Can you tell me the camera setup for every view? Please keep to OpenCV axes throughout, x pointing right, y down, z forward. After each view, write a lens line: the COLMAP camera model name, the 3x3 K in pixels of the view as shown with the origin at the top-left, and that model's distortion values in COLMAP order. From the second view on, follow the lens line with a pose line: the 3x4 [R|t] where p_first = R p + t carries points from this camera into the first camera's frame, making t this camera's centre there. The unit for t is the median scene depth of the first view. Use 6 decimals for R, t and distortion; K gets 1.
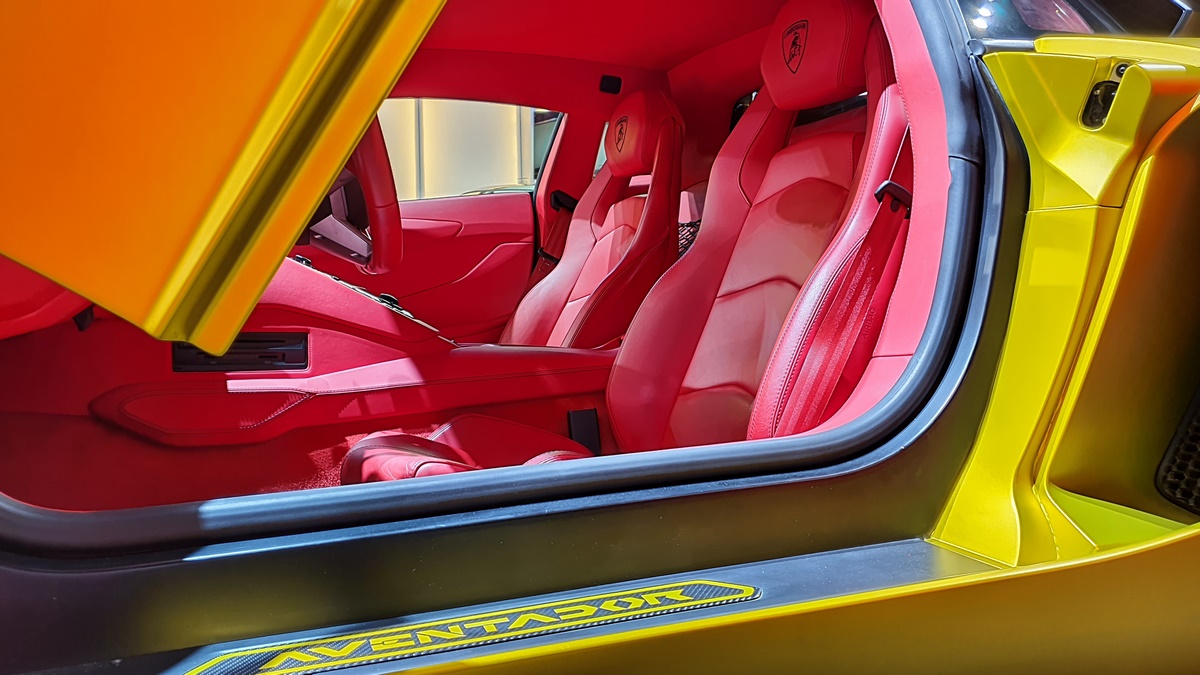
lens RADIAL K [[963.6, 0, 598.9], [0, 963.6, 333.6], [0, 0, 1]] dist [0.207729, -0.388494]
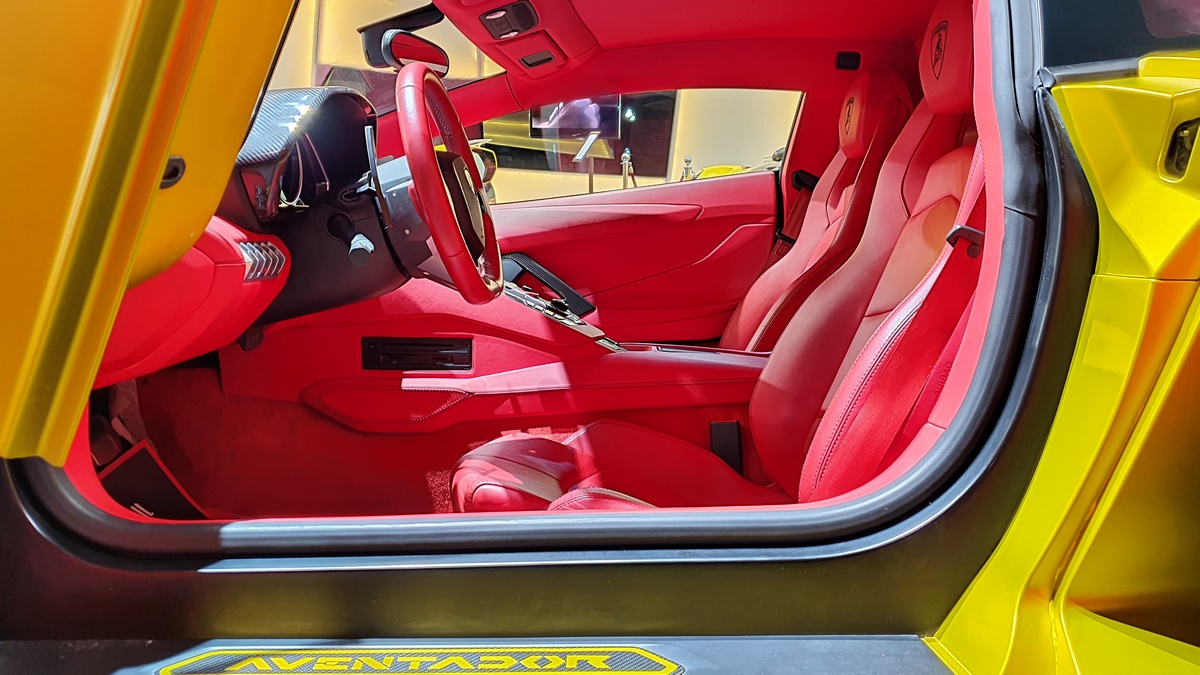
lens RADIAL K [[962.3, 0, 599.8], [0, 962.3, 314.6], [0, 0, 1]] dist [0.092480, -0.112060]
pose [[0.905261, 0.042574, -0.422717, 0.311587], [-0.015346, 0.997594, 0.067609, -0.107044], [0.424579, -0.054716, 0.903736, 0.049217]]
